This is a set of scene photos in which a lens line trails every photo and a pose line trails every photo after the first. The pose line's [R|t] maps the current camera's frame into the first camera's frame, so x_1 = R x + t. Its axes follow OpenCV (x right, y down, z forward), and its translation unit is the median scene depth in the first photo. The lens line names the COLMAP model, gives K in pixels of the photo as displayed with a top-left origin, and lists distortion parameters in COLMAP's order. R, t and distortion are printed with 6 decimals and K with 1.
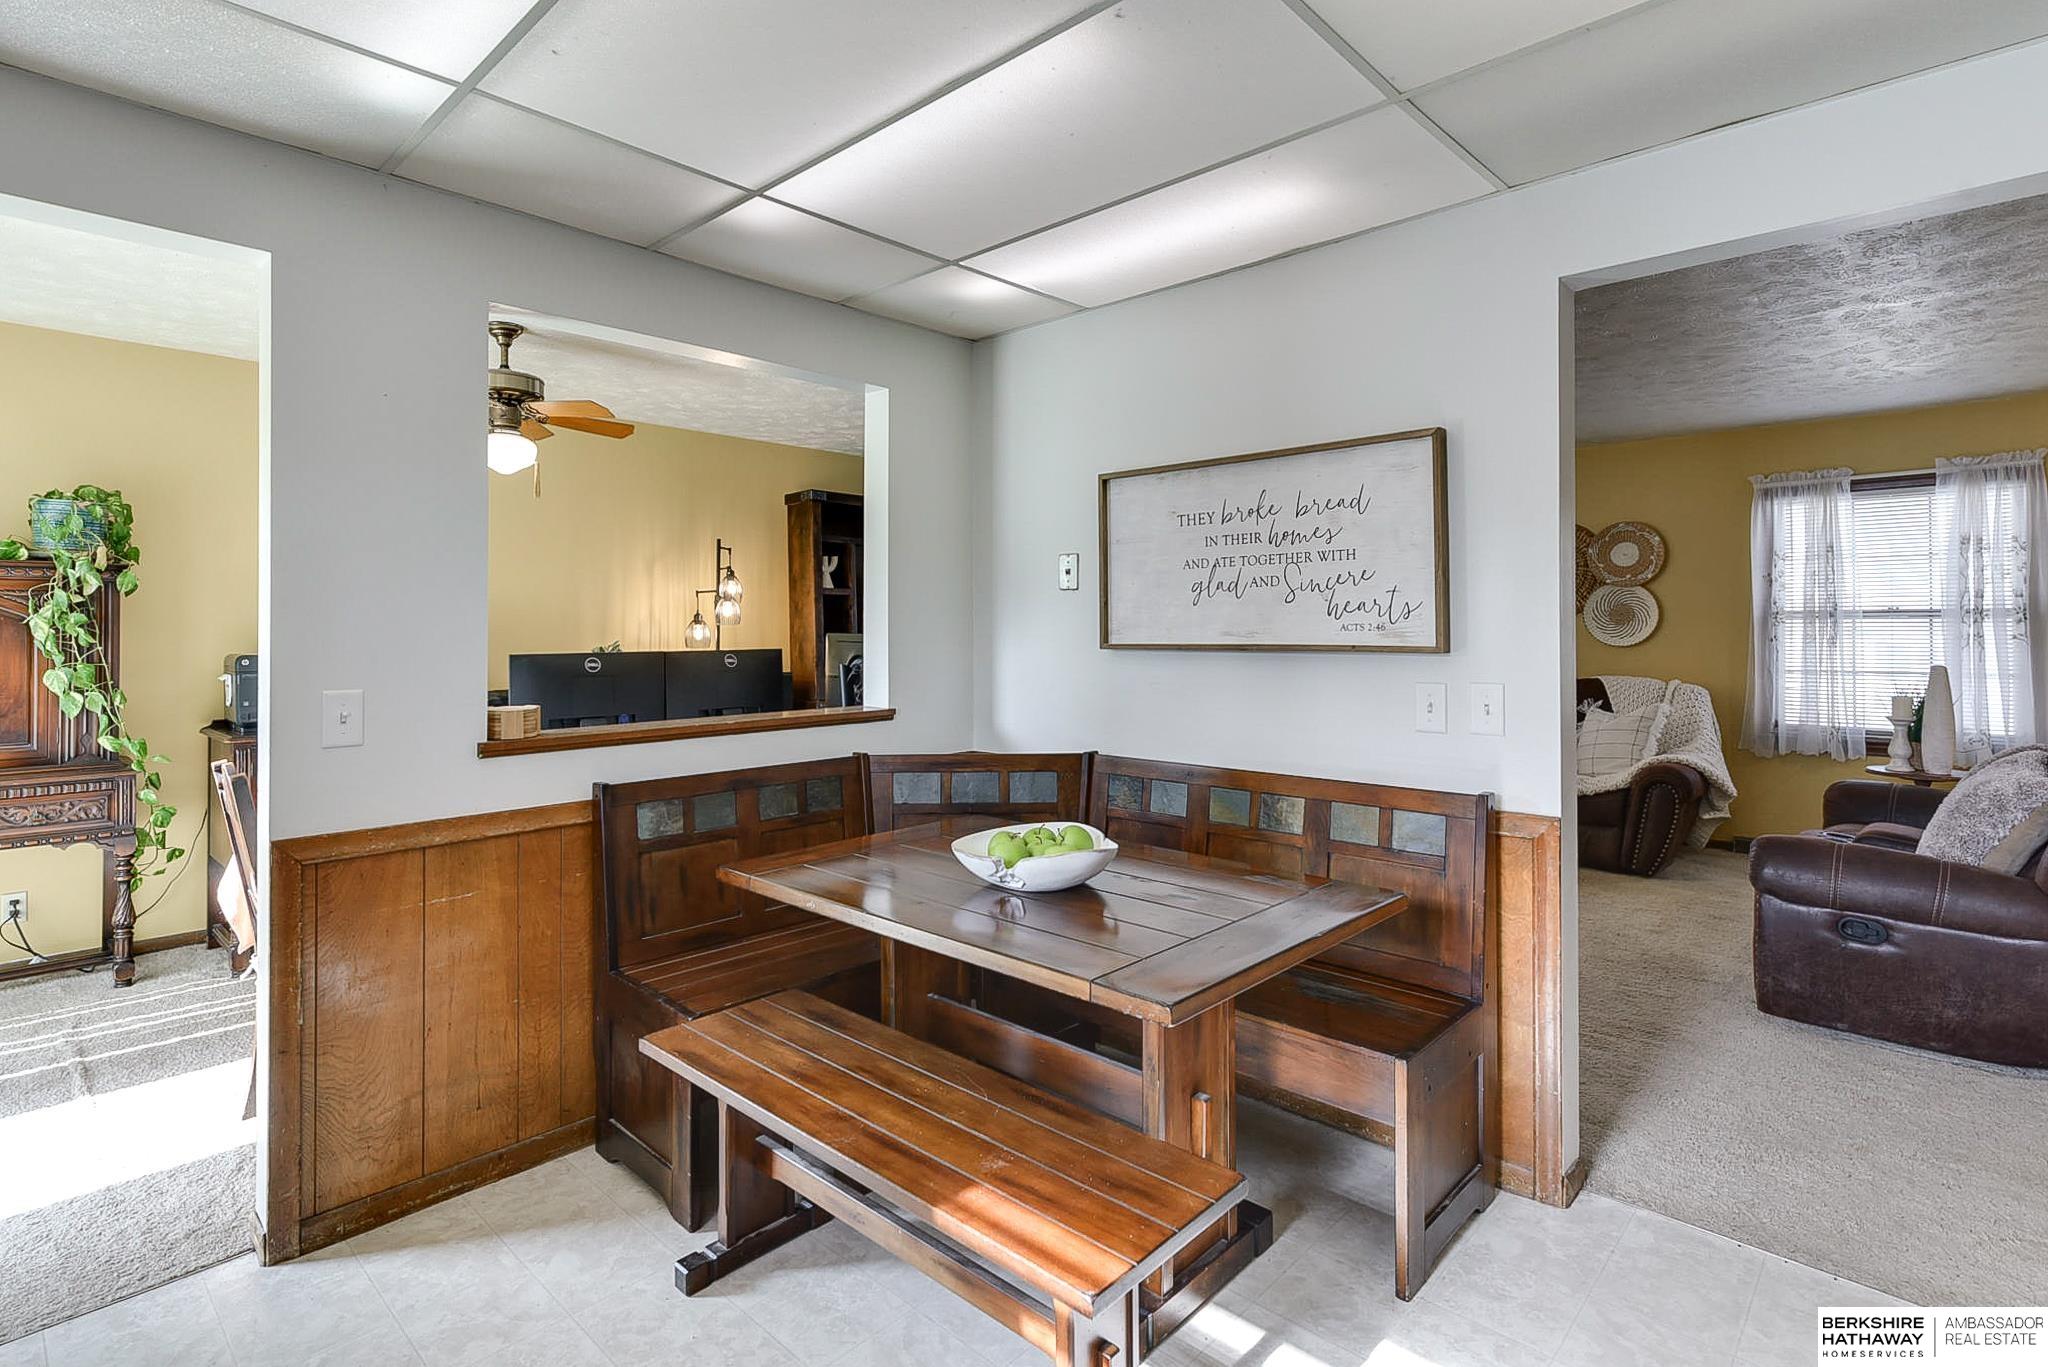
lens RADIAL K [[1012.2, 0, 998.9], [0, 1012.2, 616.0], [0, 0, 1]] dist [0.006961, -0.000729]
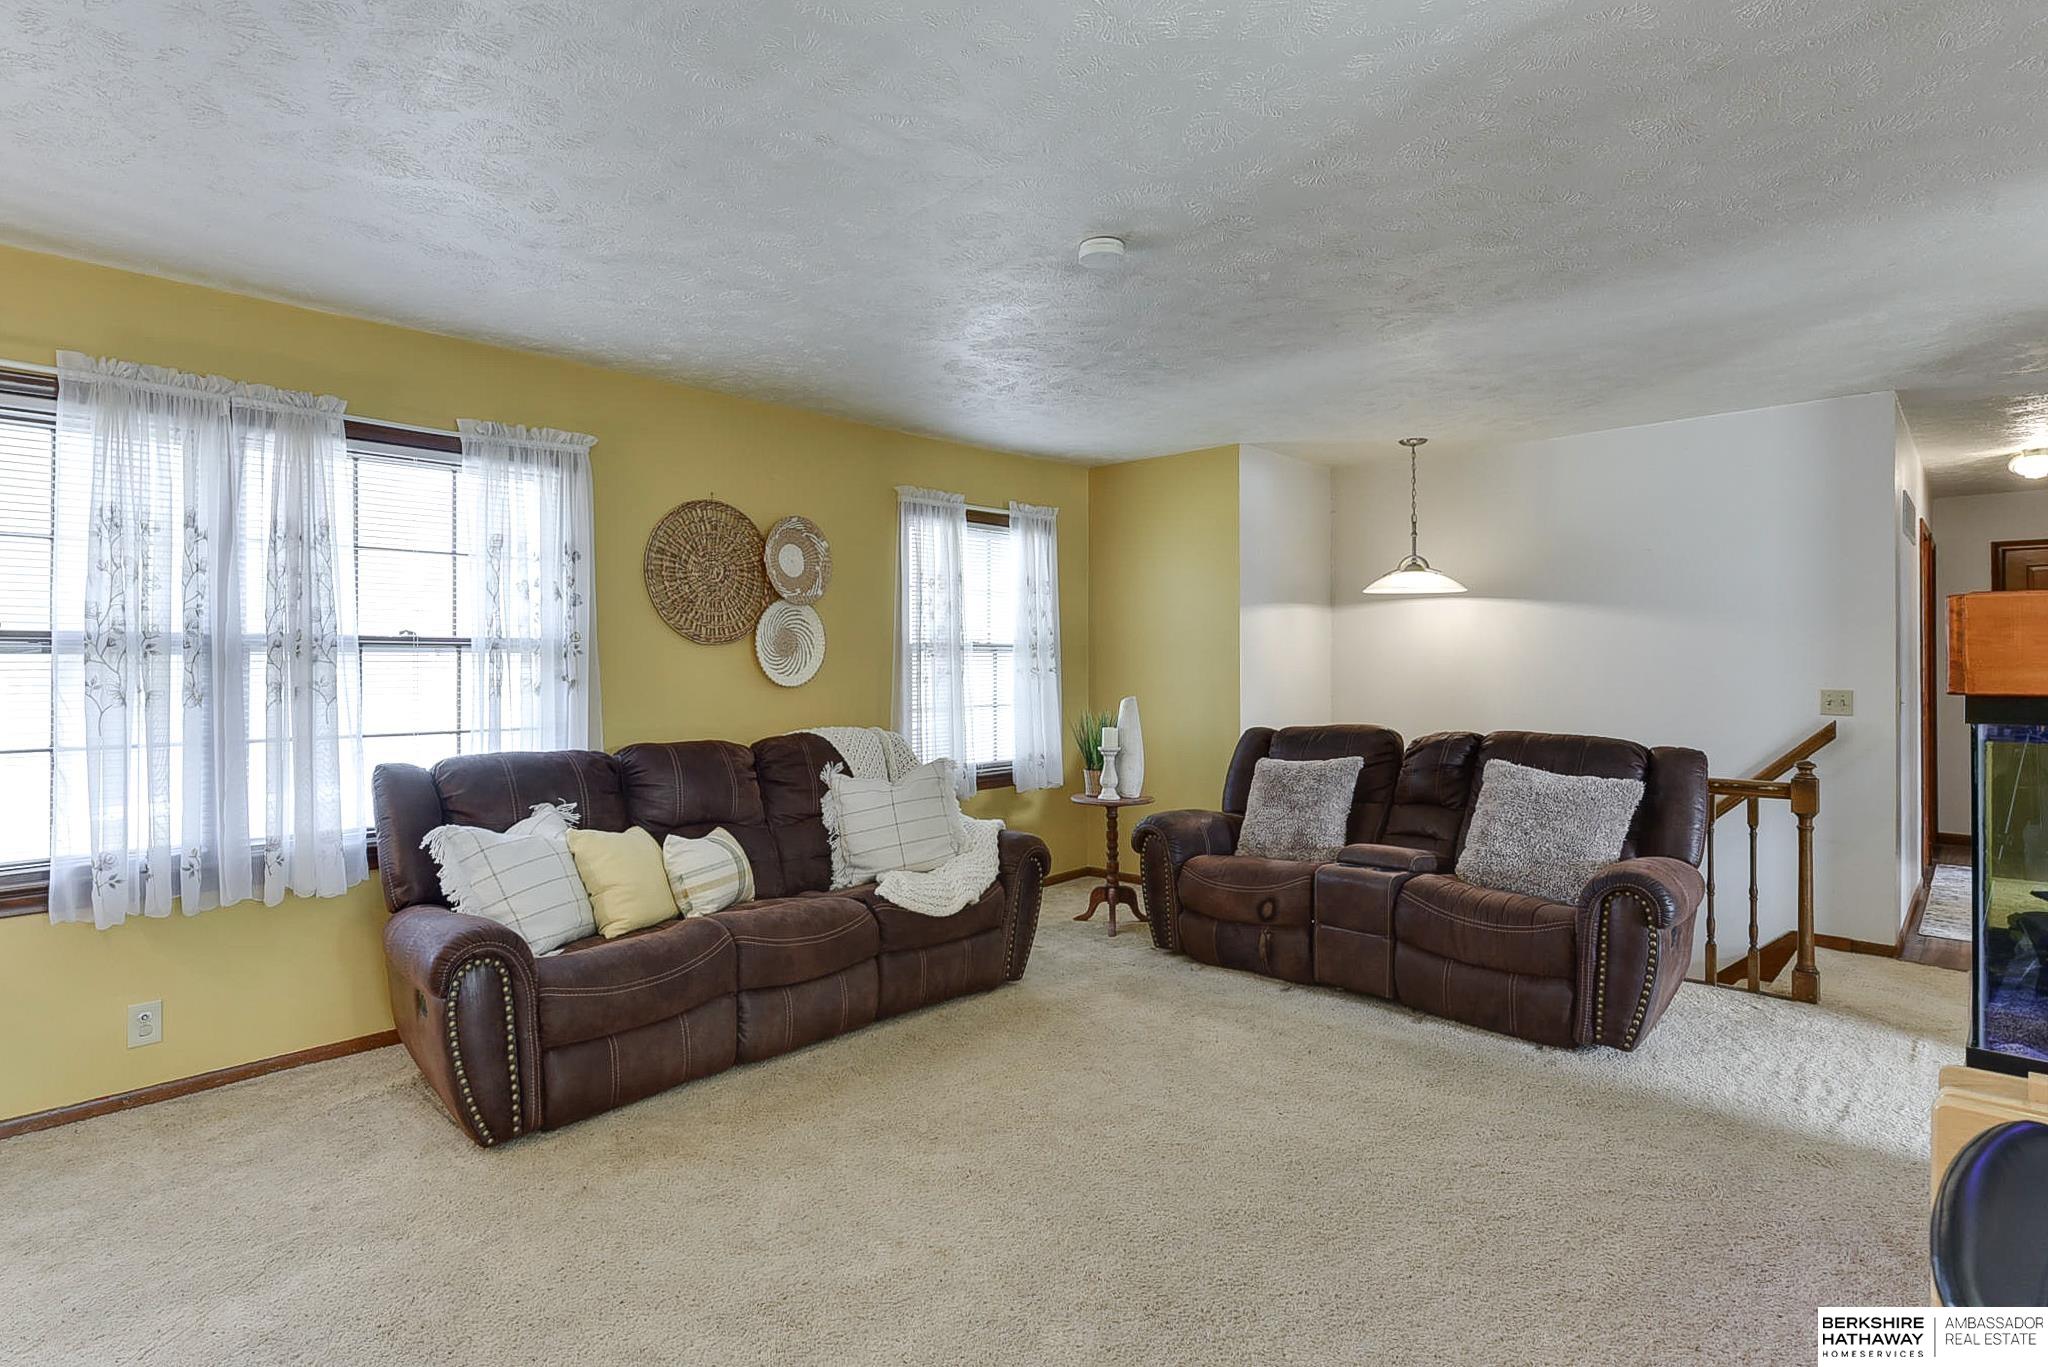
lens RADIAL K [[1042.9, 0, 996.4], [0, 1042.9, 661.1], [0, 0, 1]] dist [0.007516, -0.002851]
pose [[0.013717, 0.003628, 0.999899, -0.142008], [0.001886, 0.999992, -0.003654, 0.015287], [-0.999904, 0.001936, 0.013710, 0.927325]]
